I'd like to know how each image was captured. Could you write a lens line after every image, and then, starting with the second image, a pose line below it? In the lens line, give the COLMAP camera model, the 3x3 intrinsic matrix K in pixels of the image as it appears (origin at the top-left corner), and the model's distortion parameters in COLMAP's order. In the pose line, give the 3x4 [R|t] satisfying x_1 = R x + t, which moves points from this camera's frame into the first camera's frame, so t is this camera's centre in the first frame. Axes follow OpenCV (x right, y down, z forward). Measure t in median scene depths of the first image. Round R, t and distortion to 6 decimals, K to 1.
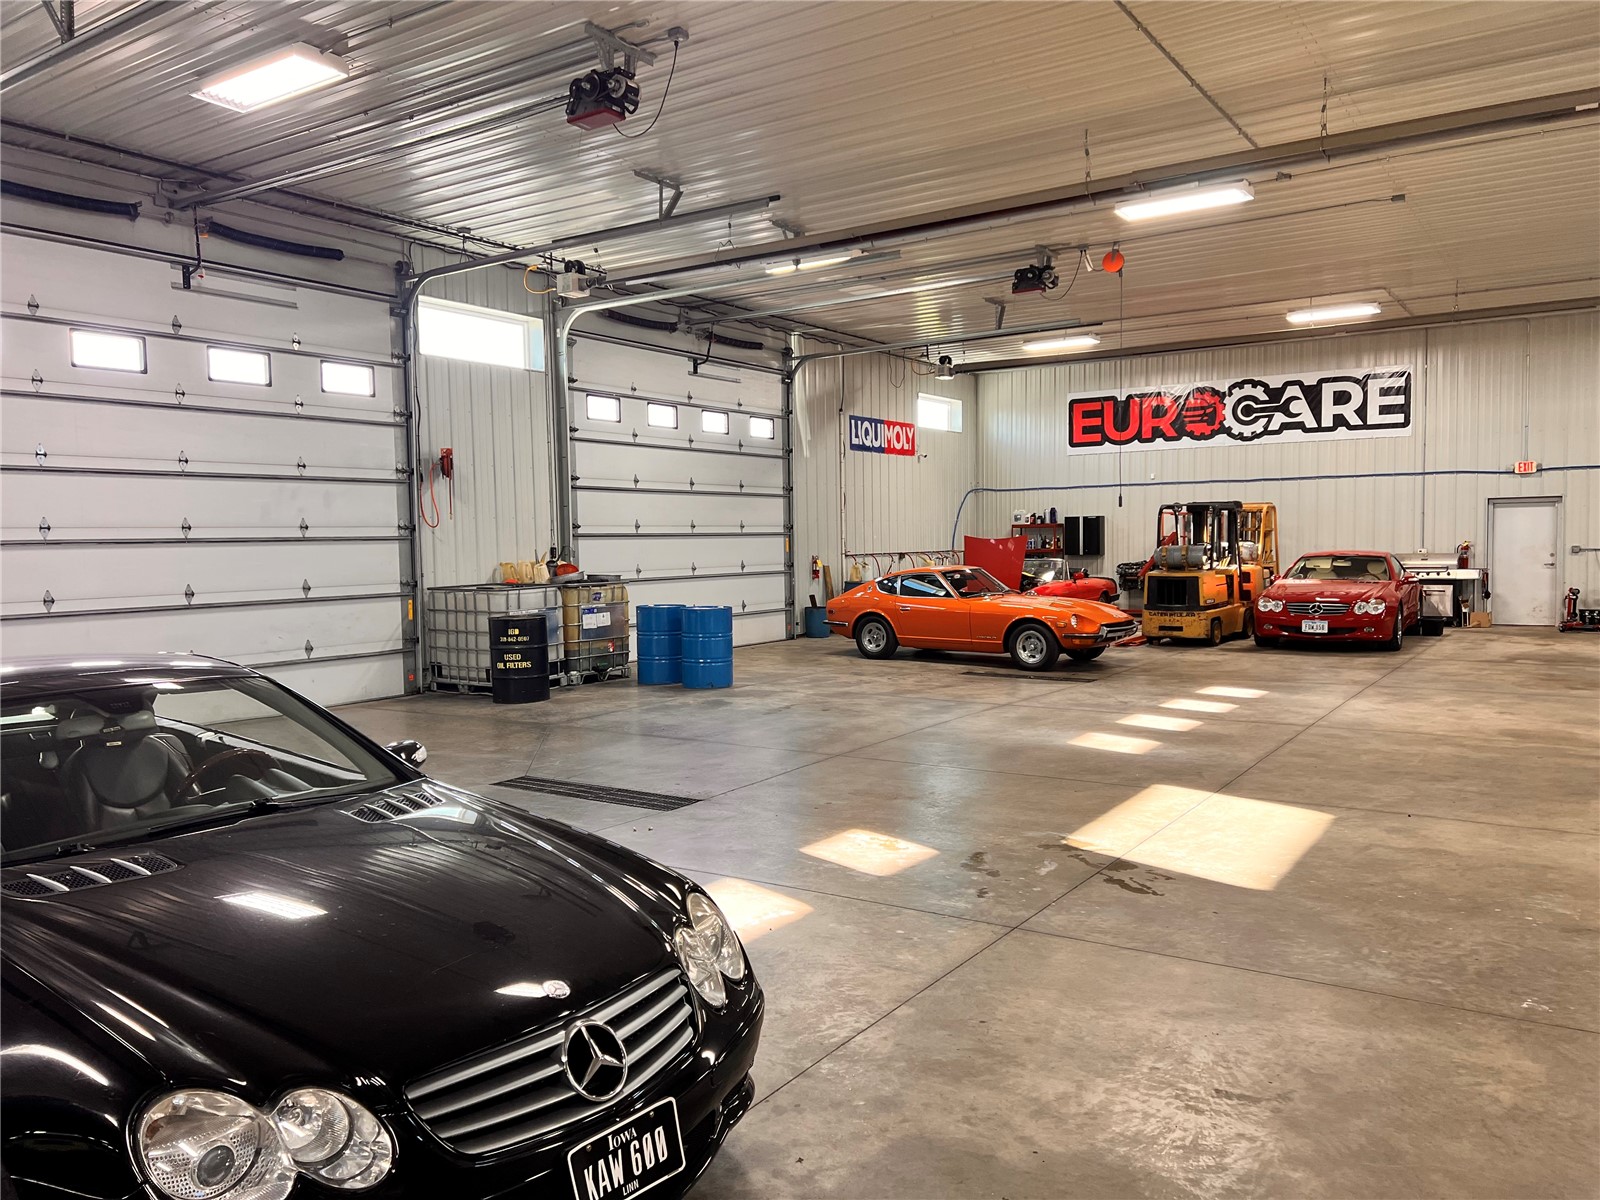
lens RADIAL K [[1184.5, 0, 792.8], [0, 1184.5, 601.9], [0, 0, 1]] dist [0.063441, -0.069392]
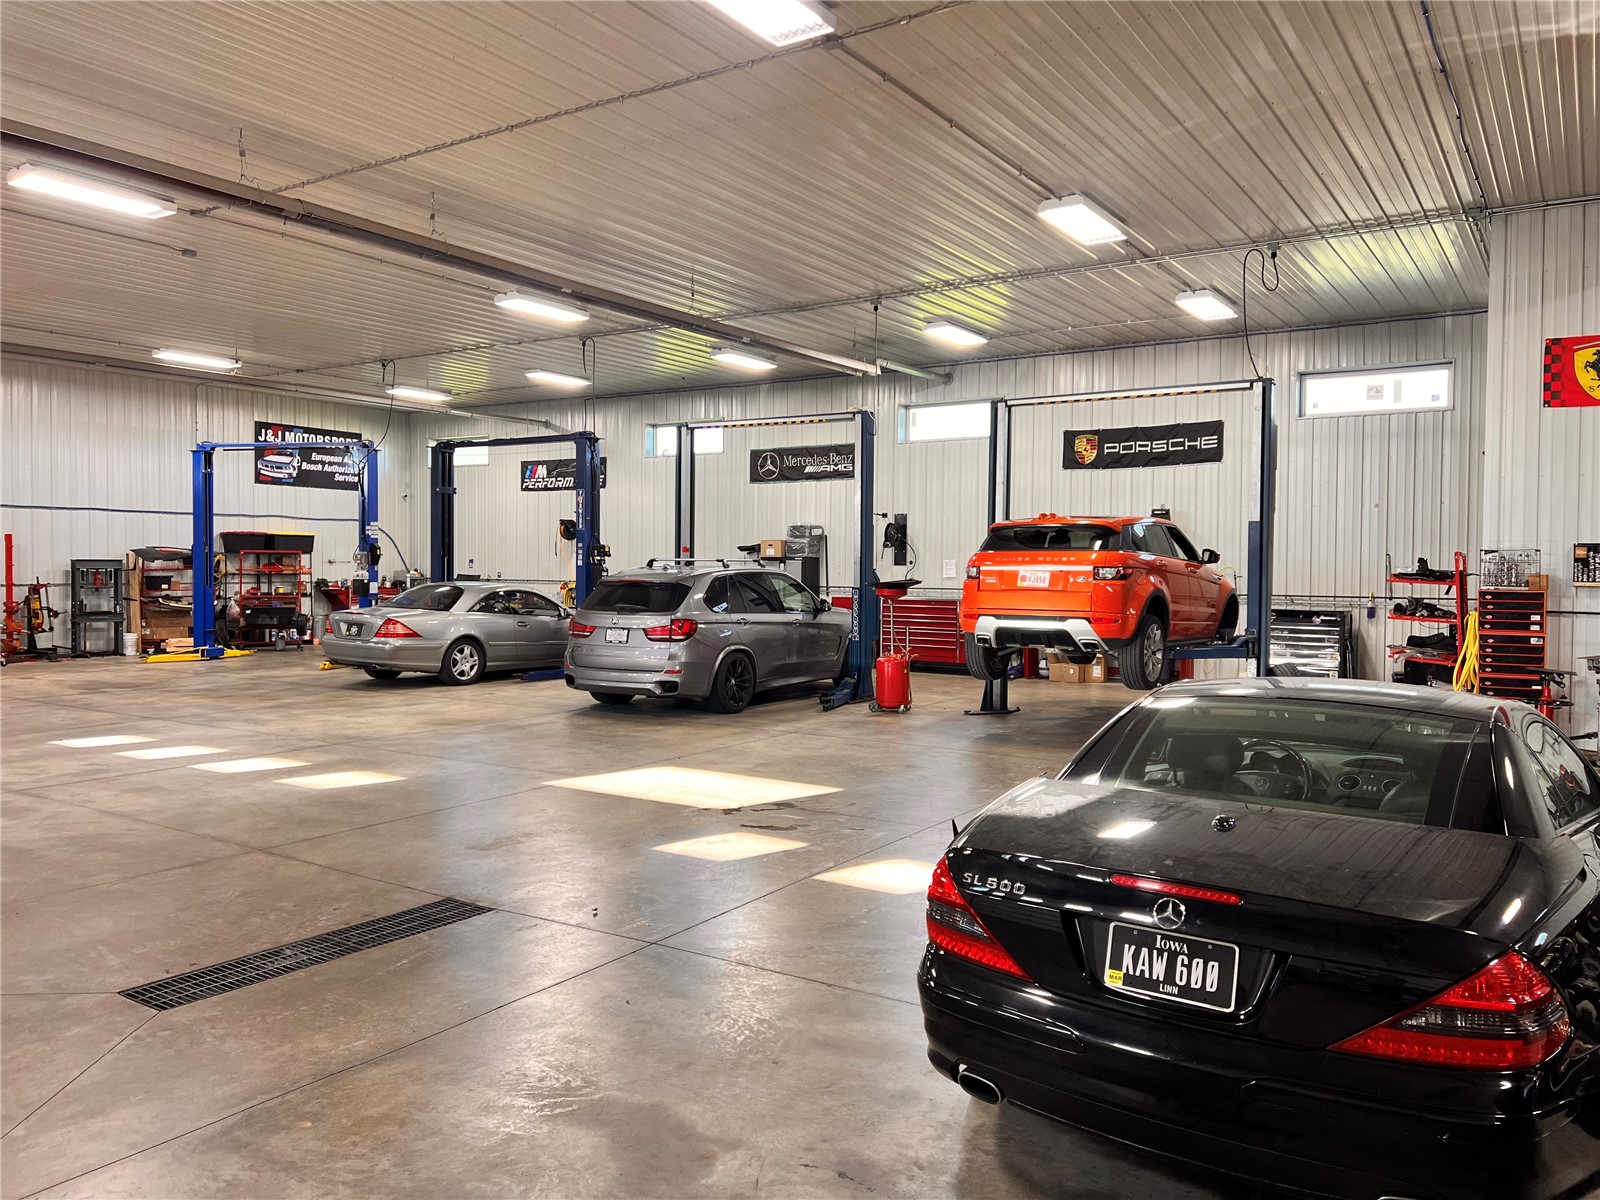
lens RADIAL K [[1184.5, 0, 806.5], [0, 1184.5, 602.7], [0, 0, 1]] dist [0.063441, -0.069392]
pose [[-0.035132, -0.015516, 0.999262, -0.355481], [0.048771, 0.998662, 0.017221, -0.012002], [-0.998192, 0.049340, -0.034328, 0.308868]]
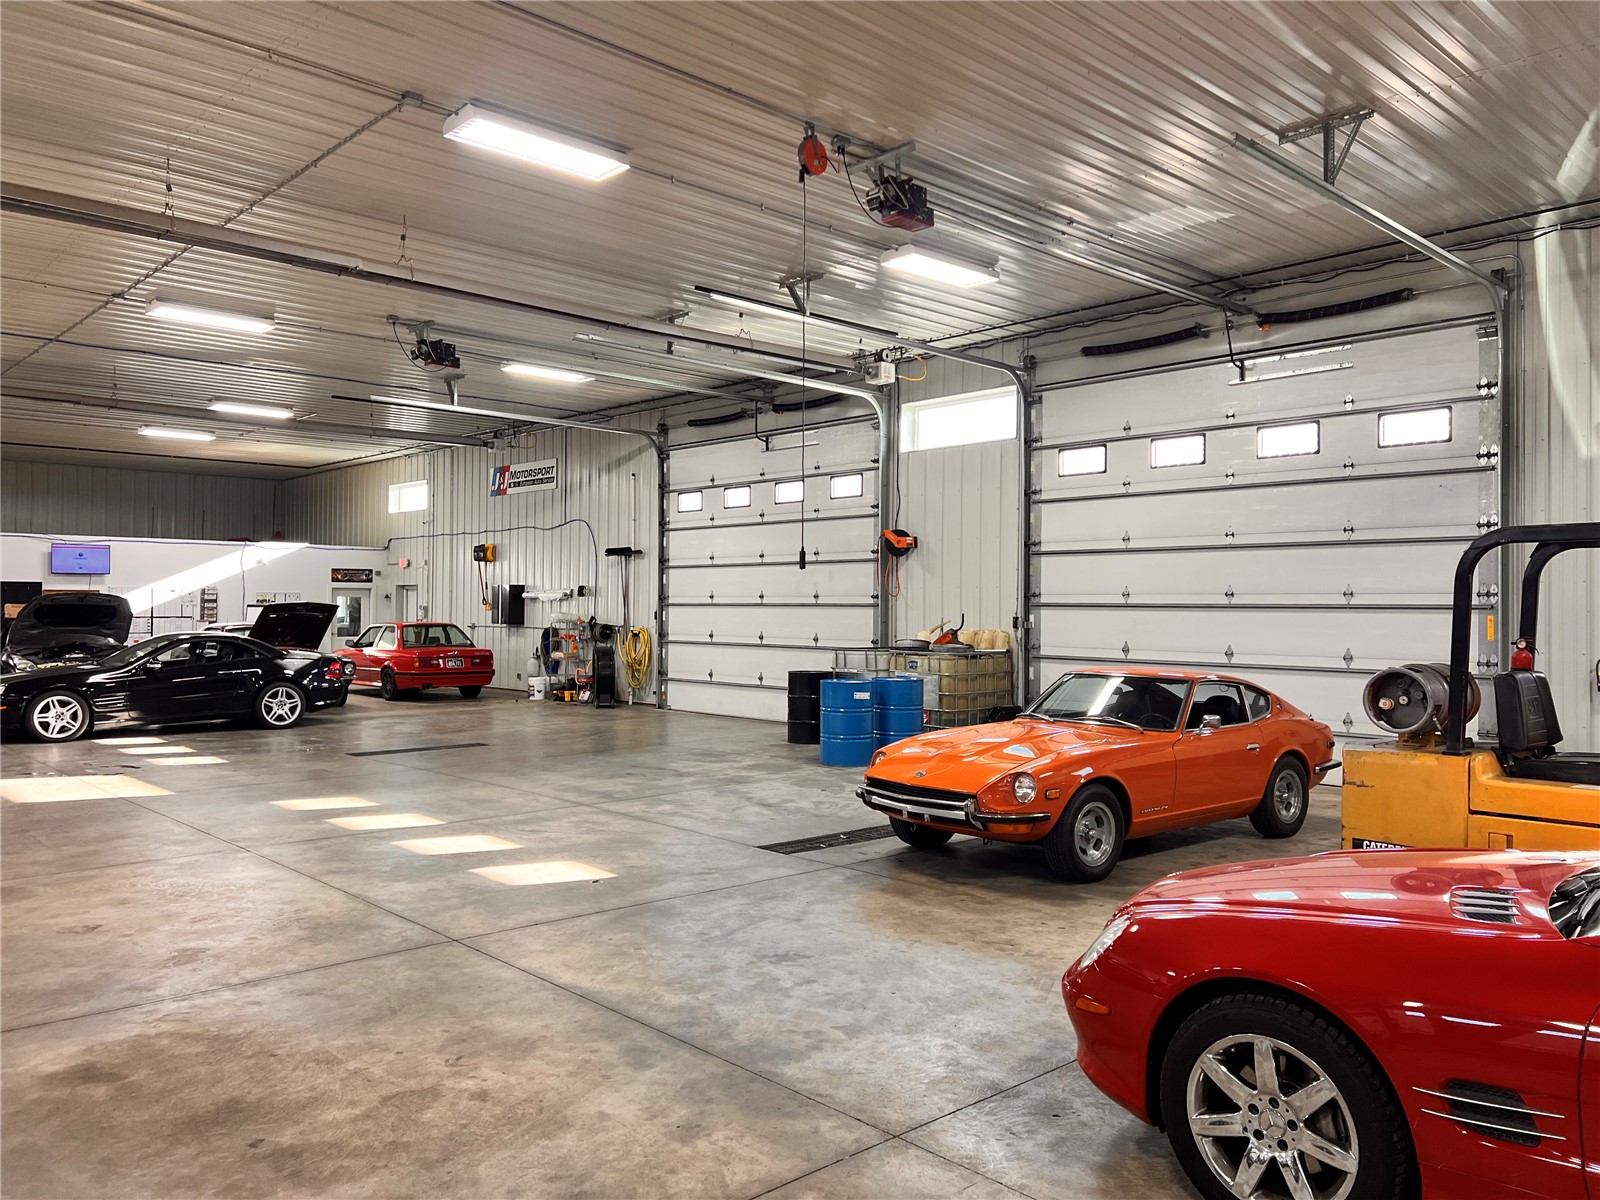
lens RADIAL K [[1184.5, 0, 803.8], [0, 1184.5, 586.1], [0, 0, 1]] dist [0.063441, -0.069392]
pose [[-0.203448, -0.012919, -0.979001, 0.596166], [-0.061745, 0.998092, -0.000340, -0.045660], [0.977137, 0.060379, -0.203857, 0.786107]]
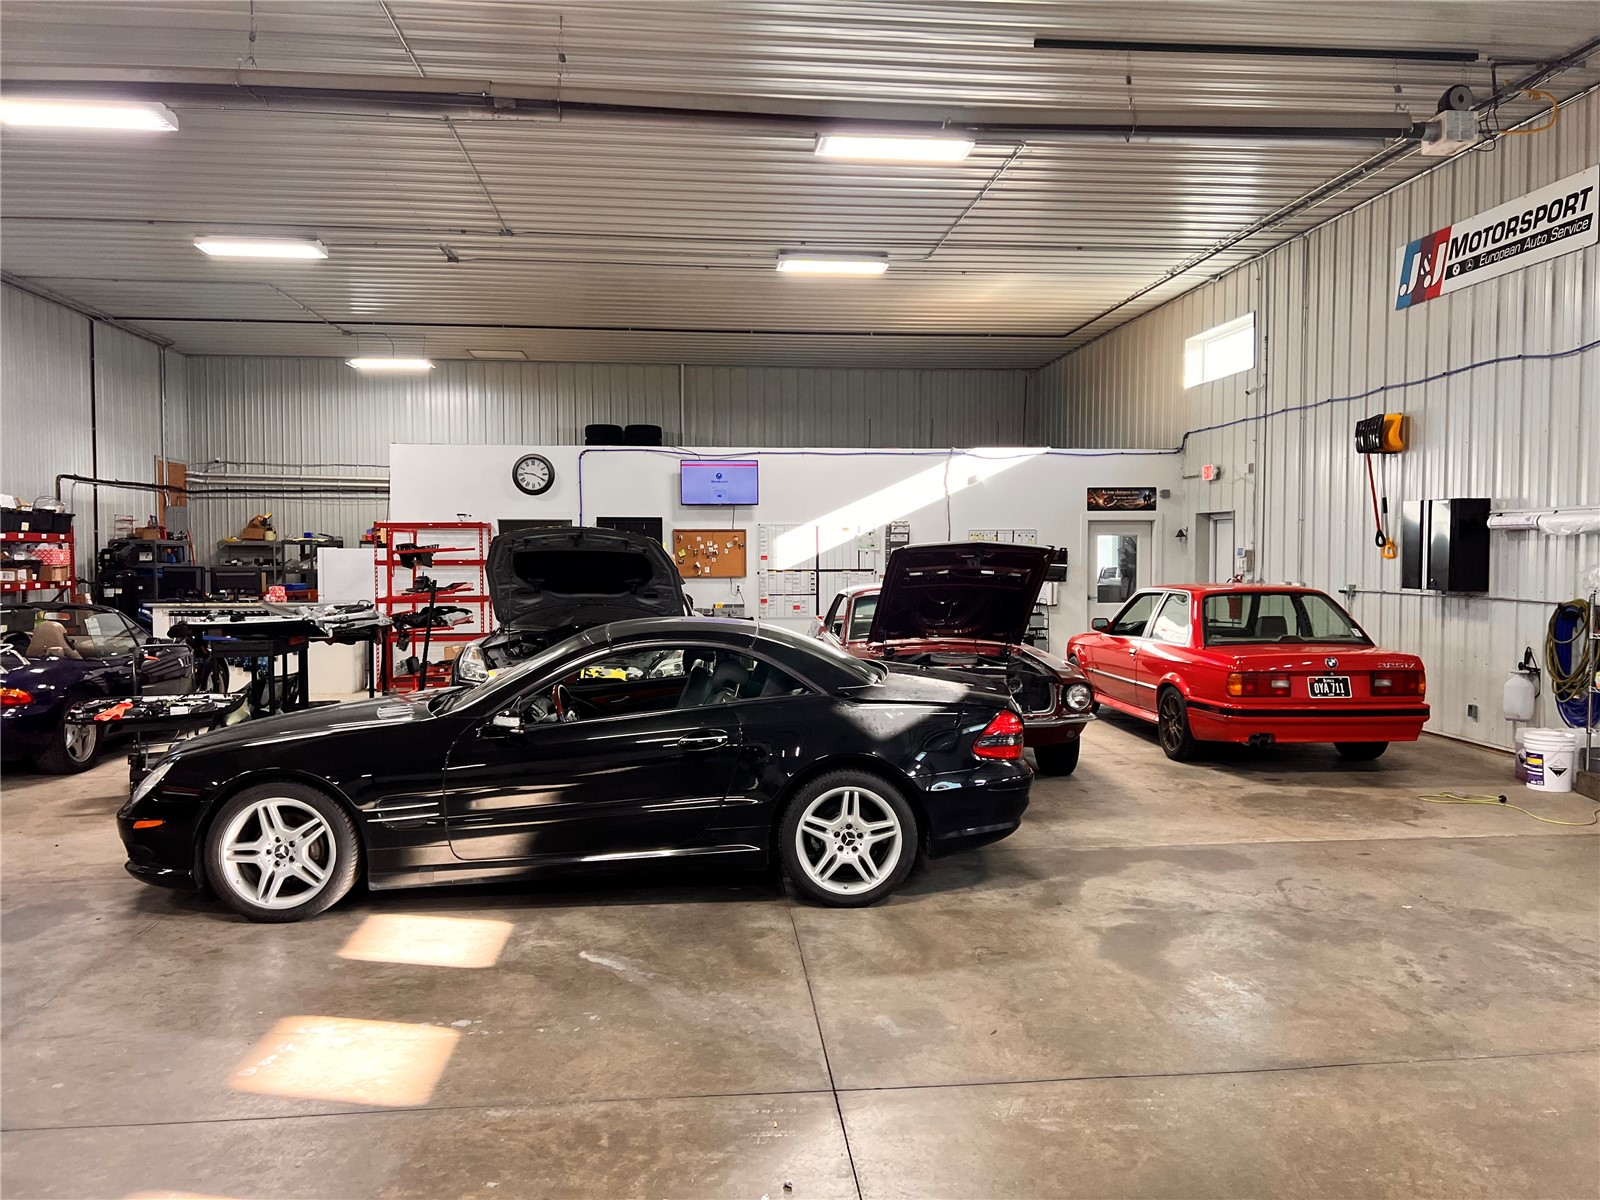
lens RADIAL K [[1184.5, 0, 812.1], [0, 1184.5, 592.8], [0, 0, 1]] dist [0.063441, -0.069392]
pose [[-0.755007, 0.030169, -0.655022, 0.055641], [-0.032585, 0.995981, 0.083431, -0.023842], [0.654906, 0.084335, -0.750989, 0.476291]]
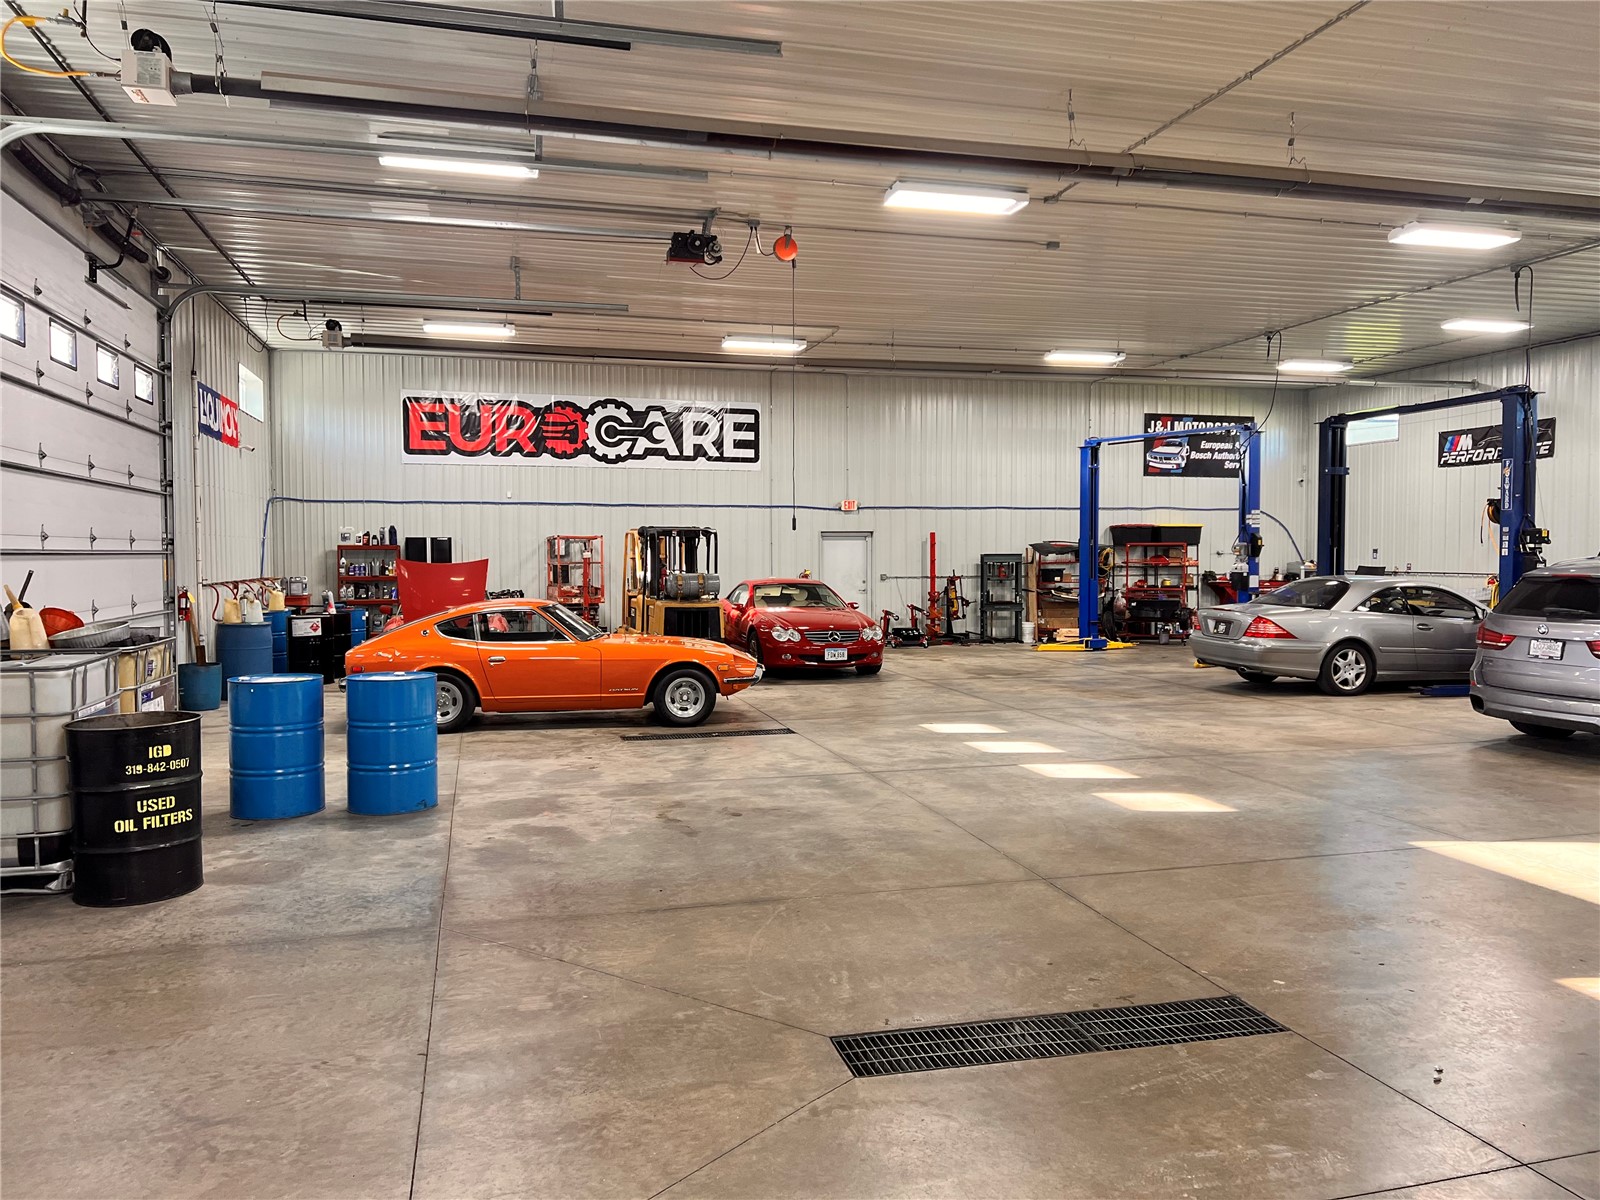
lens RADIAL K [[1184.5, 0, 813.4], [0, 1184.5, 595.2], [0, 0, 1]] dist [0.063441, -0.069392]
pose [[0.643936, -0.011948, 0.764986, -0.270338], [0.033039, 0.999380, -0.012202, -0.014321], [-0.764365, 0.033132, 0.643932, 0.301930]]
